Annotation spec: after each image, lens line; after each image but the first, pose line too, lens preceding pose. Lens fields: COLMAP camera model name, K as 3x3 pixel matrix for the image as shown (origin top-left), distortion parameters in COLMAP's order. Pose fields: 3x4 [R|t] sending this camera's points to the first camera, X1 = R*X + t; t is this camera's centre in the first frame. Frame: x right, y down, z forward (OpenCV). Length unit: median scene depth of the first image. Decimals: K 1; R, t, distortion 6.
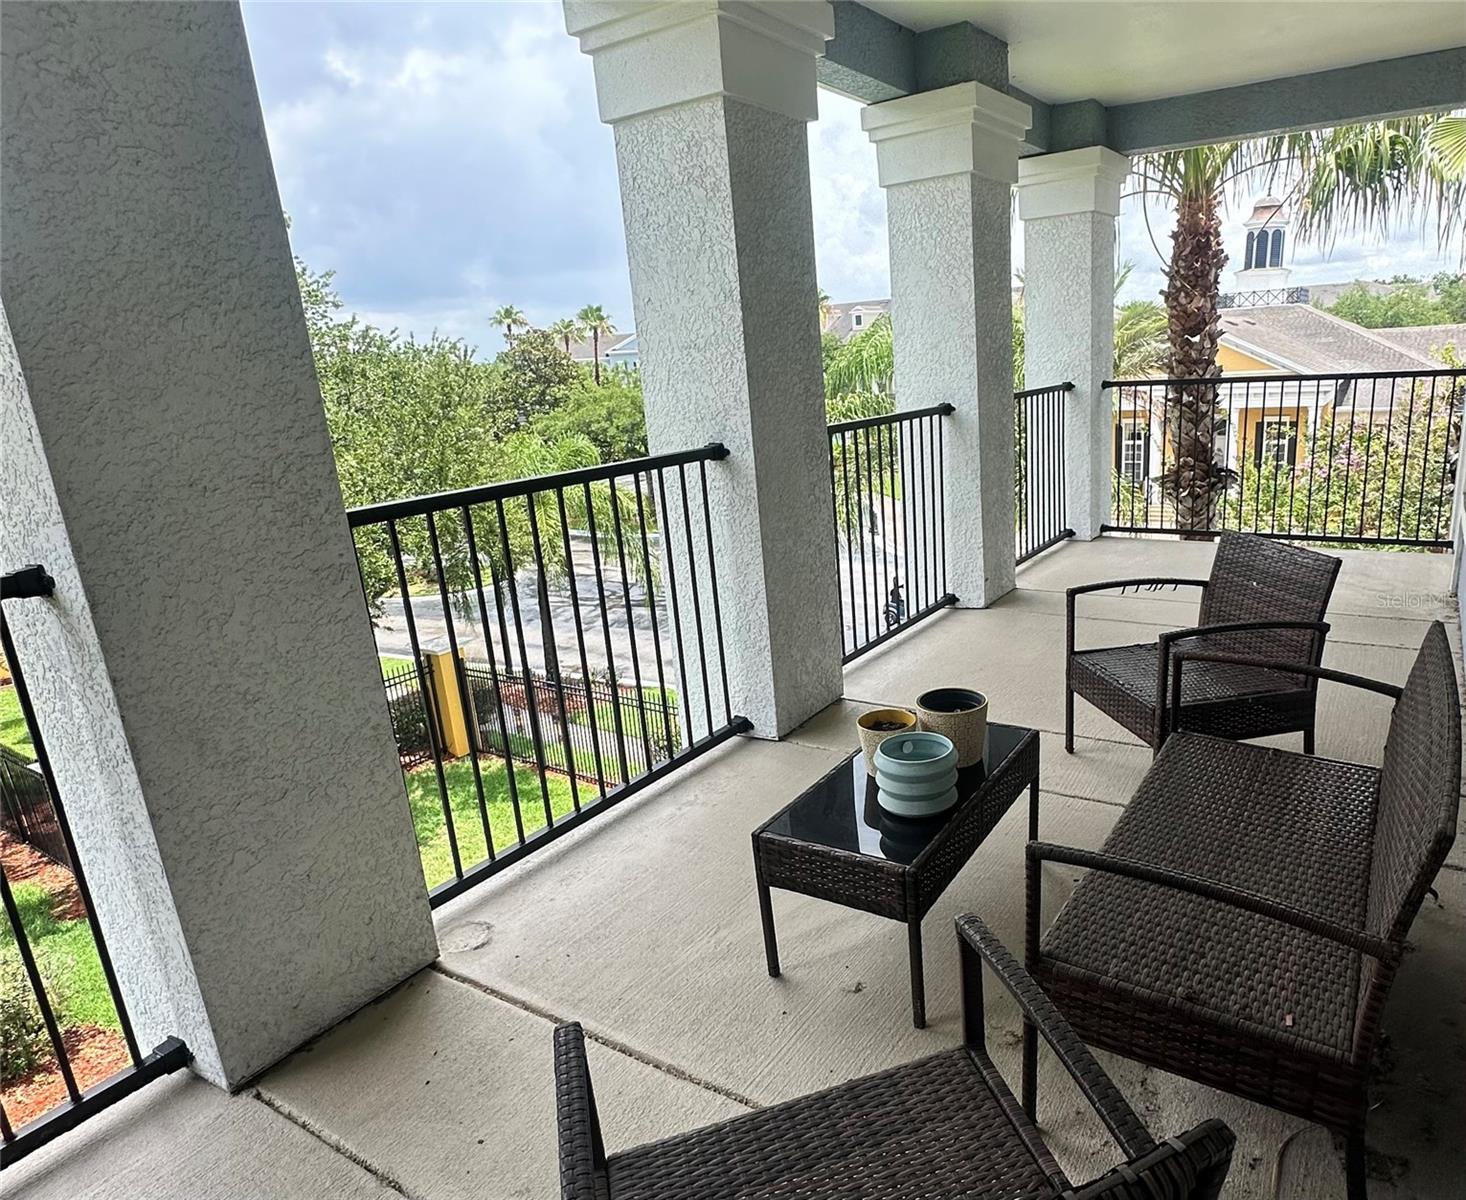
lens RADIAL K [[918.4, 0, 866.3], [0, 918.4, 603.2], [0, 0, 1]] dist [-0.005839, -0.000839]
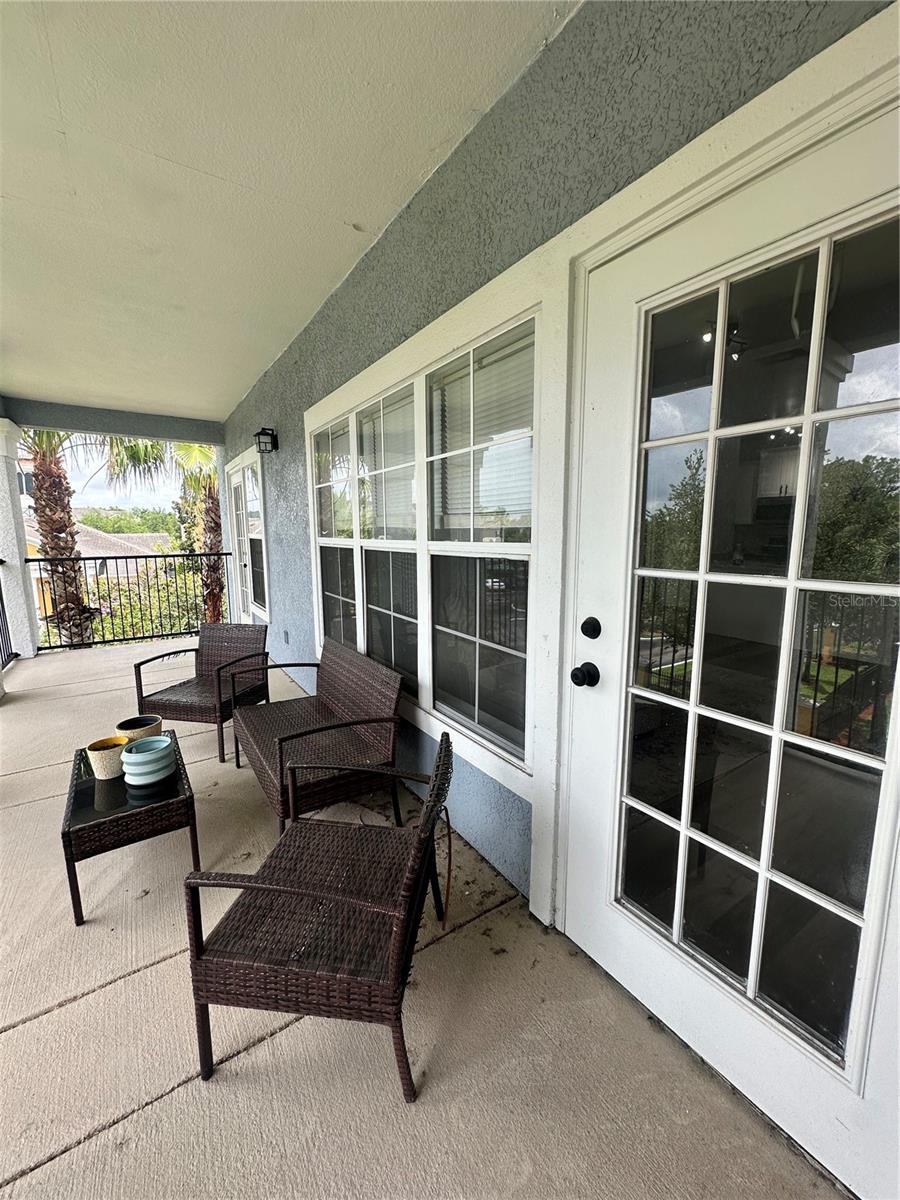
lens RADIAL K [[479.4, 0, 448.7], [0, 479.4, 600.2], [0, 0, 1]] dist [-0.002551, 0.000604]
pose [[0.435717, -0.076101, 0.896861, -0.138079], [0.215262, 0.976314, -0.021737, 0.006178], [-0.873964, 0.202531, 0.441778, -0.005075]]
